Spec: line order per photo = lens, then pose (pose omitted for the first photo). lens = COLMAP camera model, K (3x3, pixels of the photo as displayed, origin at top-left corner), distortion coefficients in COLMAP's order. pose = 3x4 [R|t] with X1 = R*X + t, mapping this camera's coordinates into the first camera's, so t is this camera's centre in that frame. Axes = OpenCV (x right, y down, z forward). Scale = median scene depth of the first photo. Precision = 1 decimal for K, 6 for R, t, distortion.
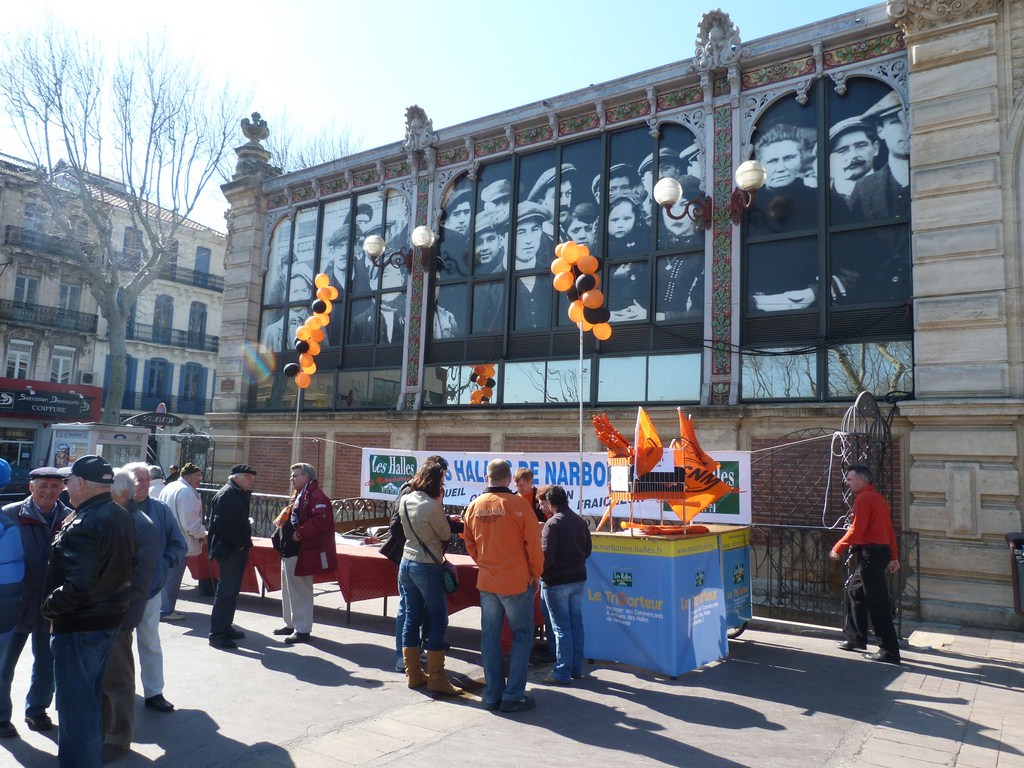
lens RADIAL K [[762.2, 0, 508.2], [0, 762.2, 386.6], [0, 0, 1]] dist [-0.012234, 0.000285]
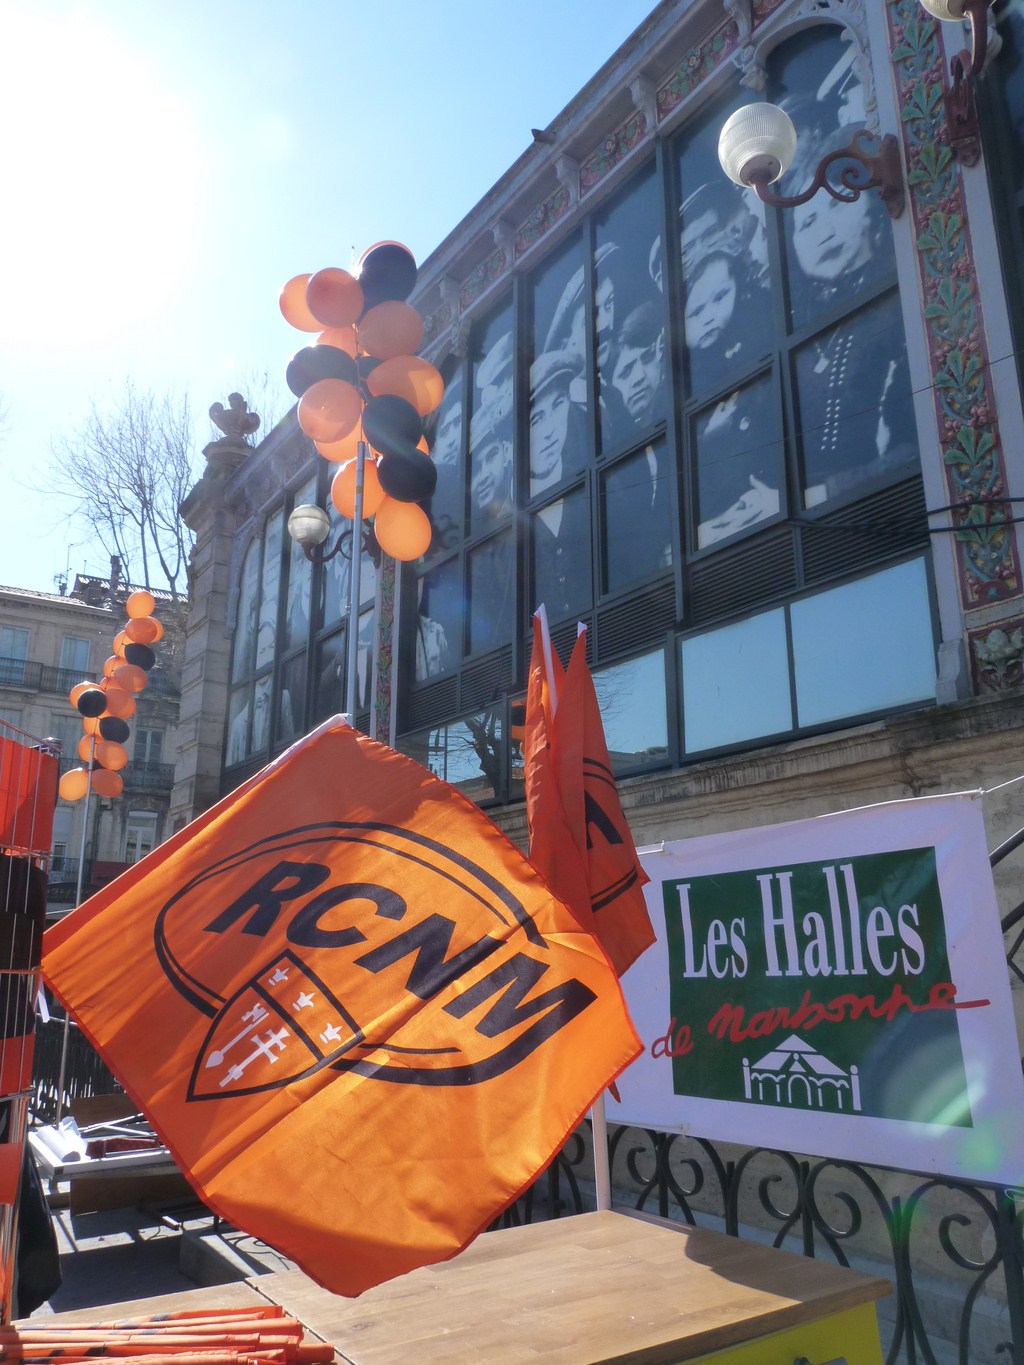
lens RADIAL K [[1016.0, 0, 518.0], [0, 1016.0, 675.9], [0, 0, 1]] dist [-0.012234, 0.000285]
pose [[0.932980, -0.135146, -0.333593, 0.200561], [0.075652, 0.979758, -0.185341, 0.064614], [0.351888, 0.147683, 0.924318, 0.479332]]
